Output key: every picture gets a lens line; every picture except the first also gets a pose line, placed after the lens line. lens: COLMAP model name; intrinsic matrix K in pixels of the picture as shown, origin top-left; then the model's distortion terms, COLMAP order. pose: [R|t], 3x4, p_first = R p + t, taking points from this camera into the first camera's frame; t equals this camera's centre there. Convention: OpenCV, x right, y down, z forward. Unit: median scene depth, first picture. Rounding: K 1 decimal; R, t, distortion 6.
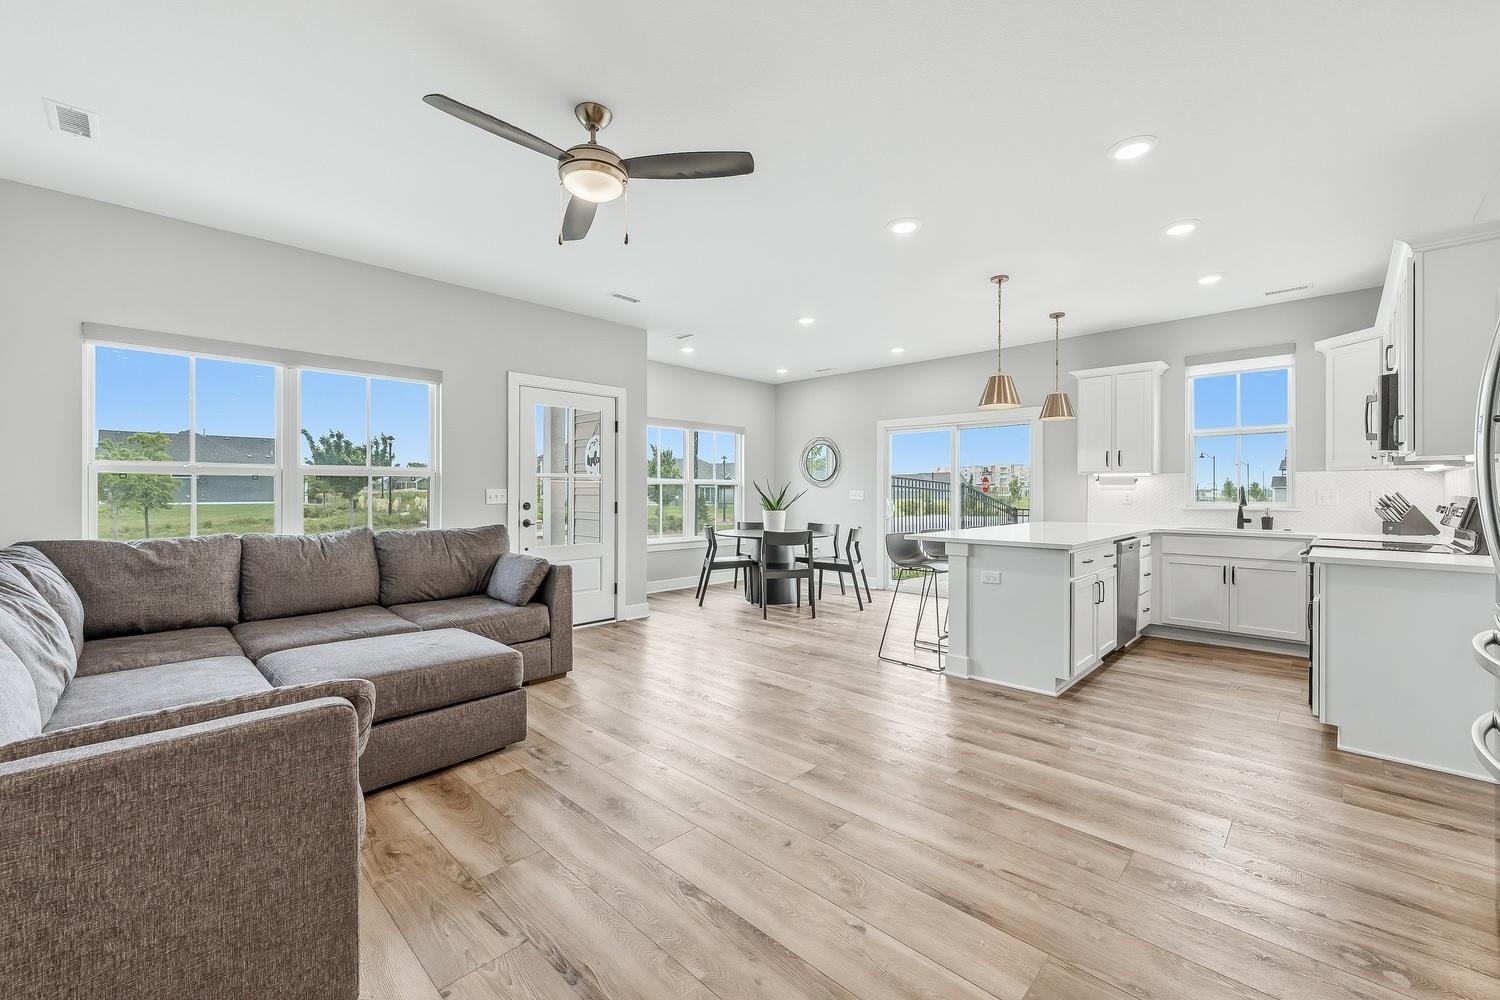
lens RADIAL K [[609.1, 0, 750.1], [0, 609.1, 487.0], [0, 0, 1]] dist [-0.000536, 0.000110]
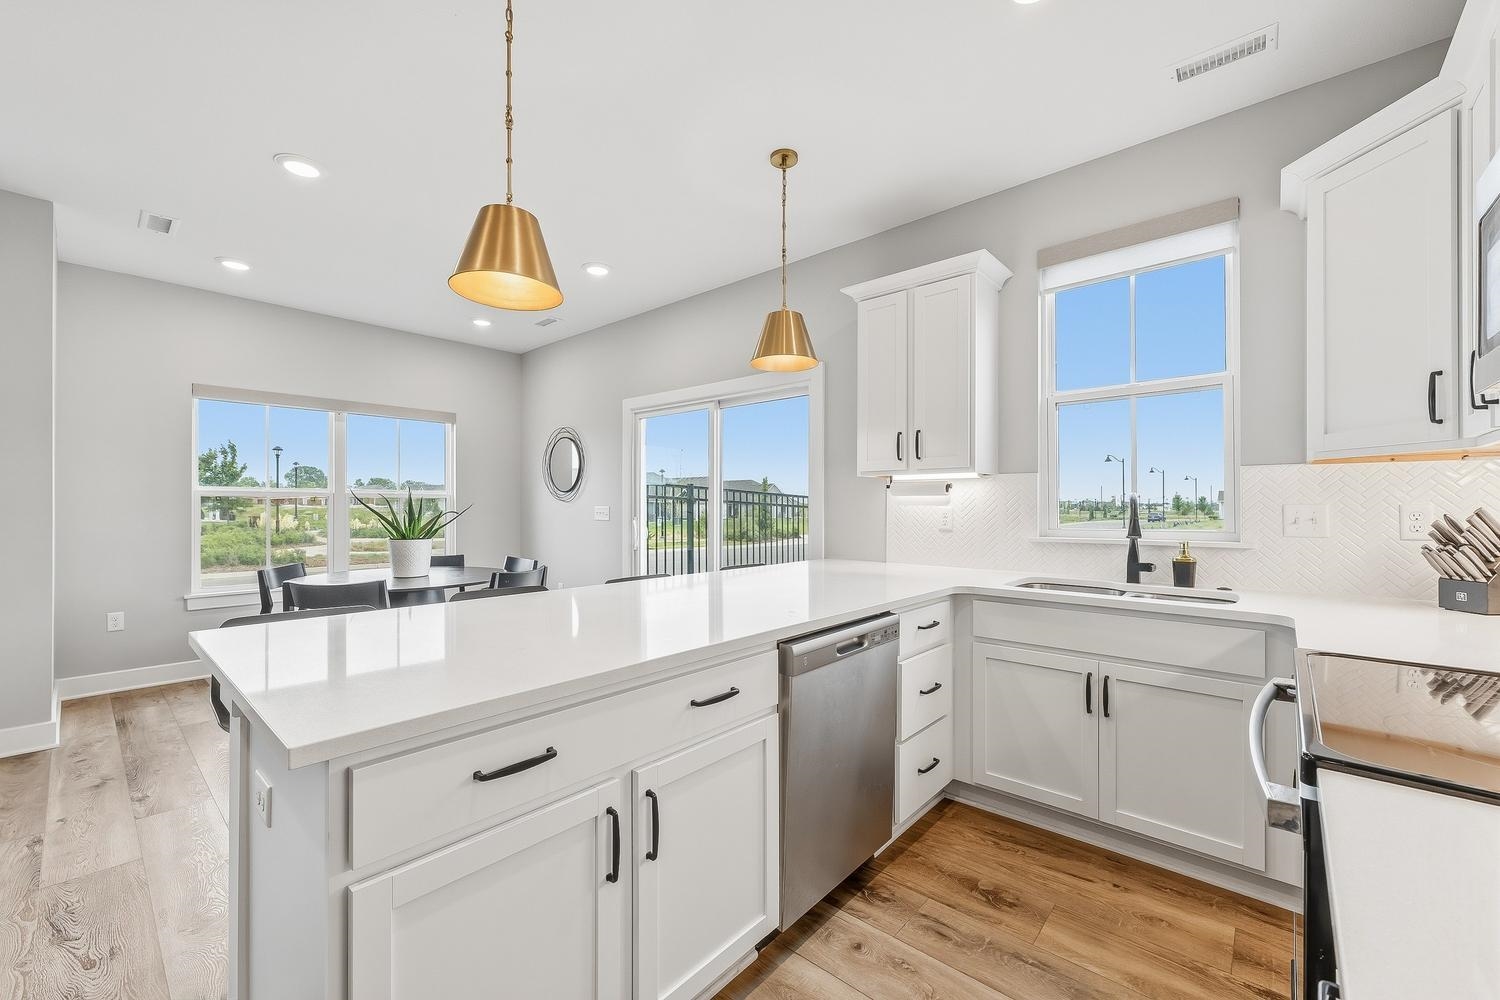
lens RADIAL K [[609.1, 0, 747.1], [0, 609.1, 500.7], [0, 0, 1]] dist [-0.000536, 0.000110]
pose [[0.999074, -0.001618, 0.042996, 0.476750], [0.001721, 0.999996, -0.002366, 0.002183], [-0.042992, 0.002438, 0.999072, 0.527635]]
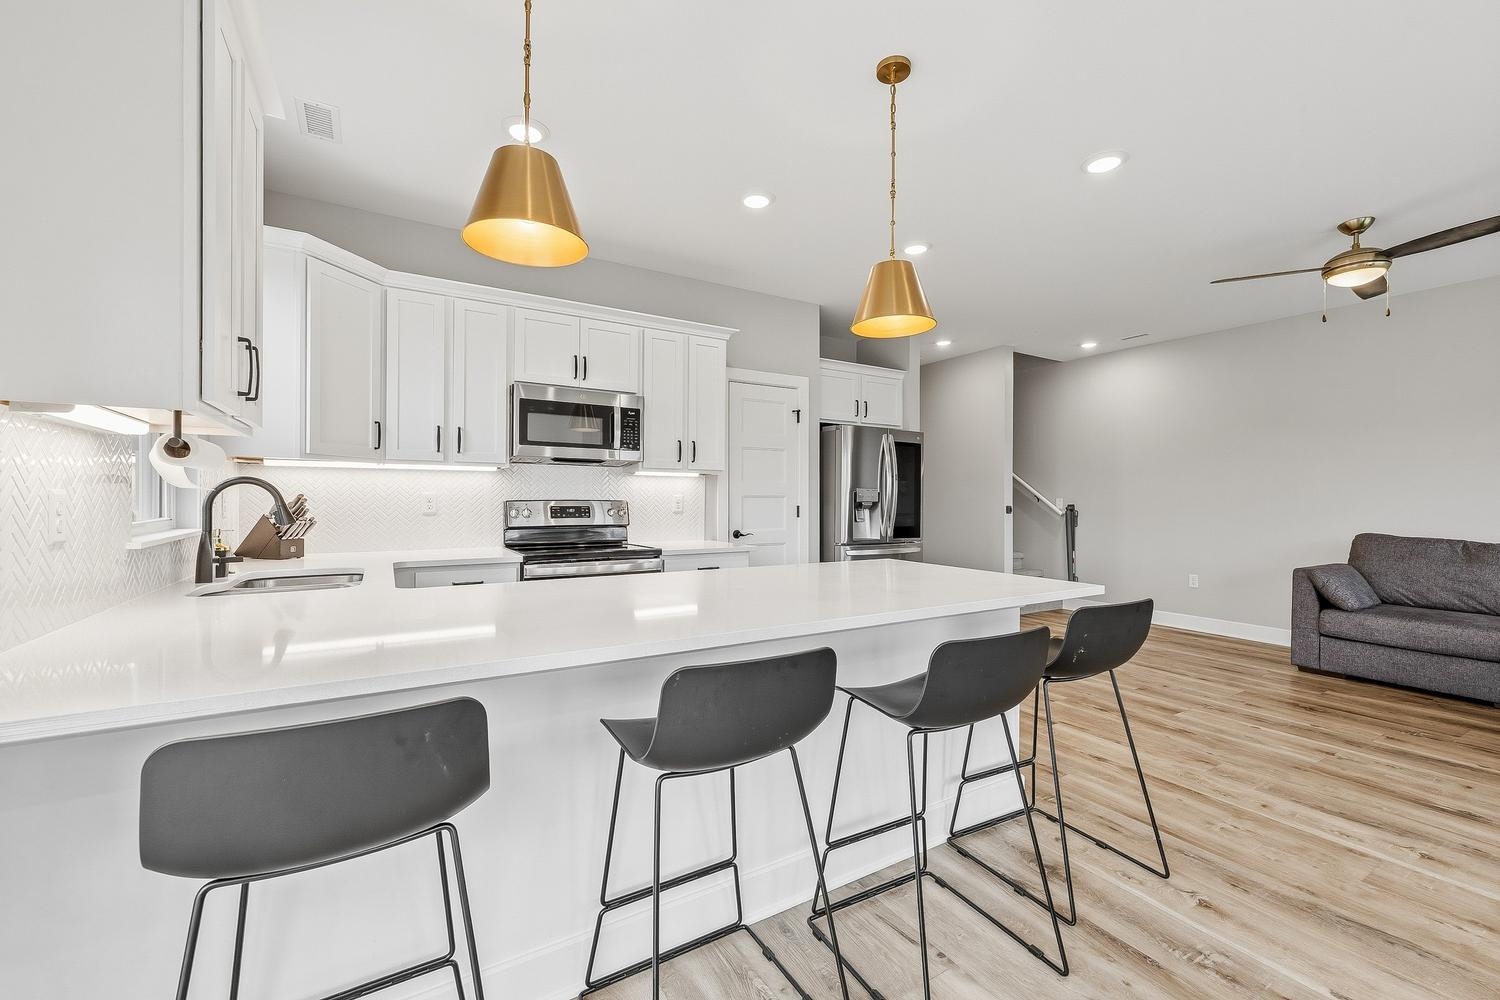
lens RADIAL K [[609.1, 0, 745.7], [0, 609.1, 506.2], [0, 0, 1]] dist [-0.000536, 0.000110]
pose [[-0.968402, -0.010820, 0.249158, 0.352905], [-0.008861, 0.999920, 0.008986, 0.009294], [-0.249236, 0.006494, -0.968421, 1.323240]]
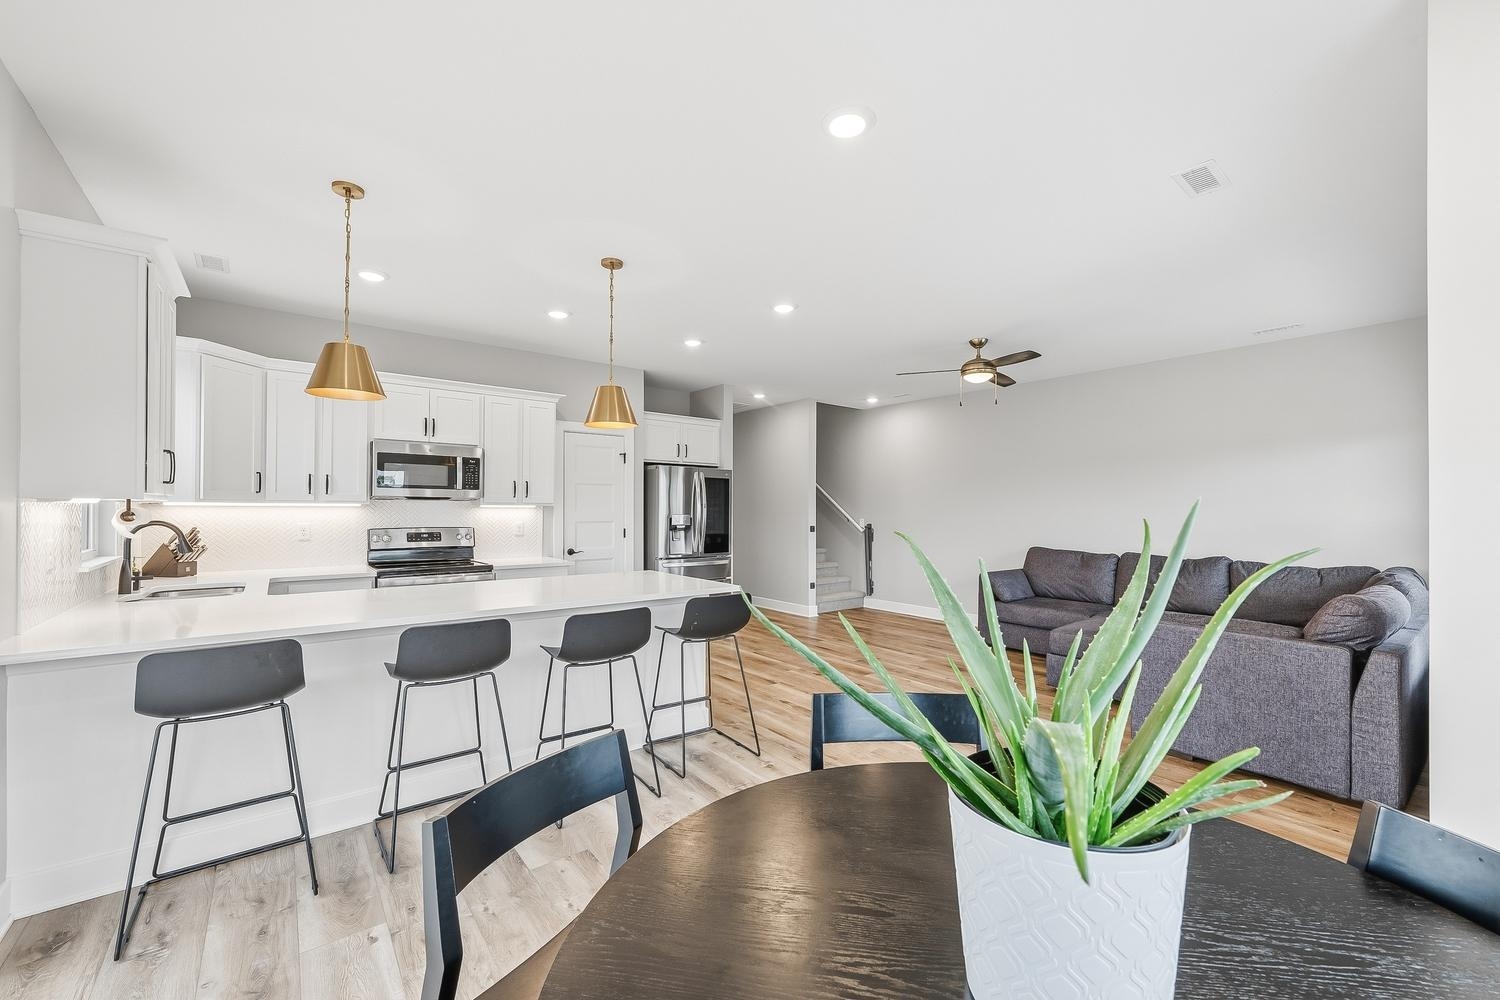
lens RADIAL K [[609.1, 0, 752.6], [0, 609.1, 506.7], [0, 0, 1]] dist [-0.000536, 0.000110]
pose [[-0.992284, -0.006377, 0.123824, 0.113780], [-0.007477, 0.999937, -0.008427, -0.018356], [-0.123763, -0.009288, -0.992268, 1.543143]]
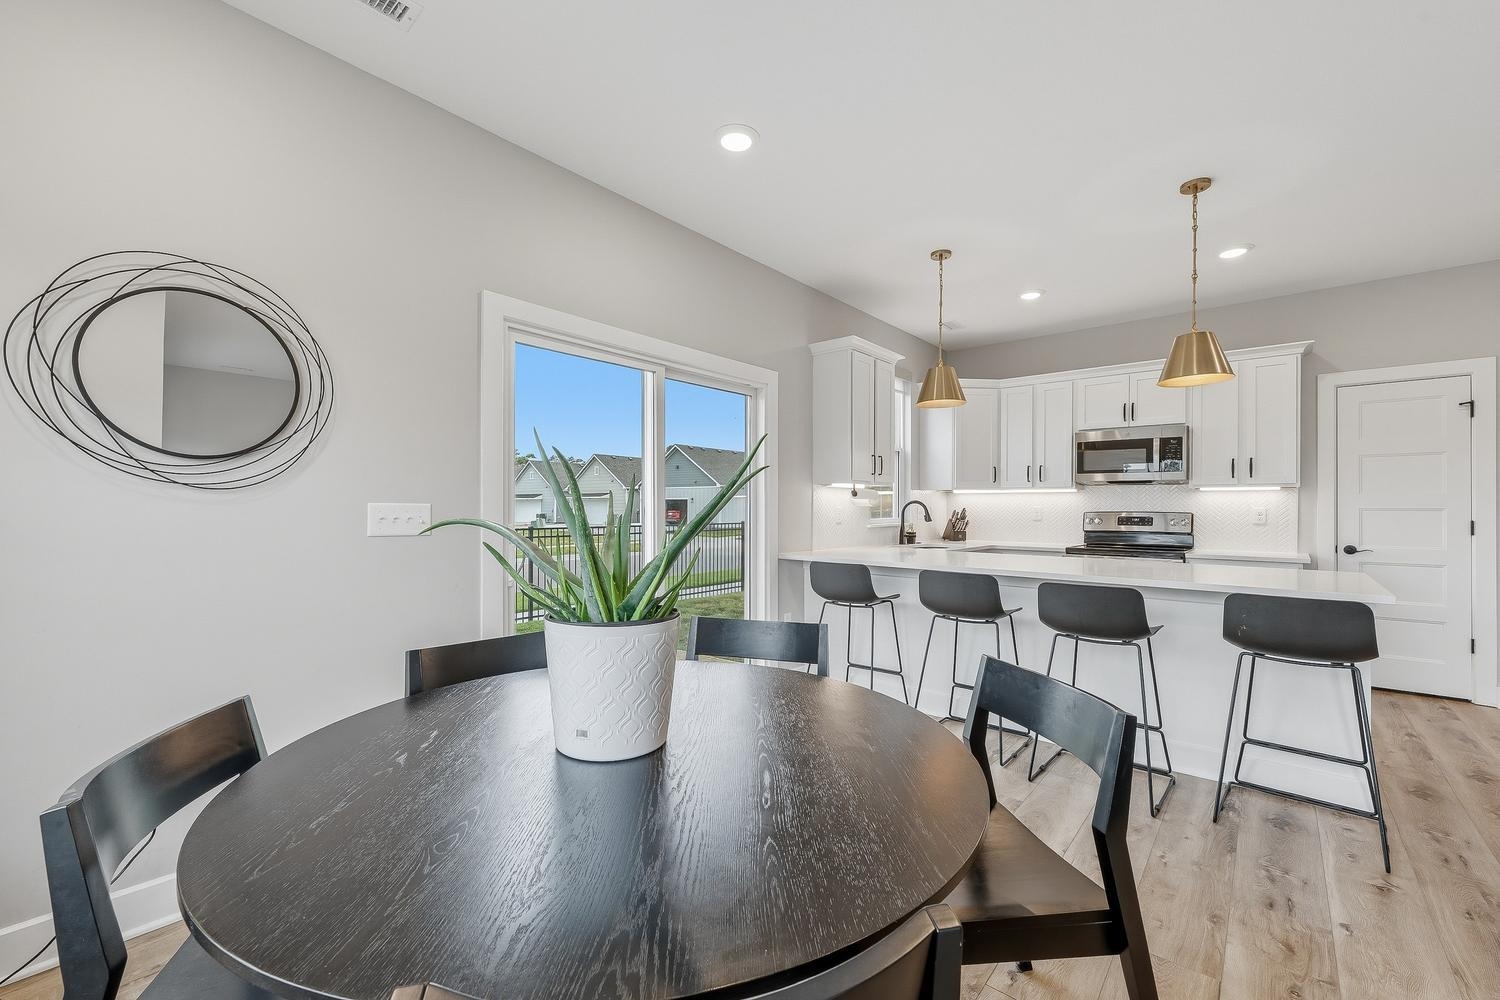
lens RADIAL K [[609.1, 0, 742.1], [0, 609.1, 506.0], [0, 0, 1]] dist [-0.000536, 0.000110]
pose [[-0.058815, -0.000952, 0.998268, -0.189905], [-0.011312, 0.999936, 0.000287, 0.008107], [-0.998205, -0.011275, -0.058822, 1.337971]]
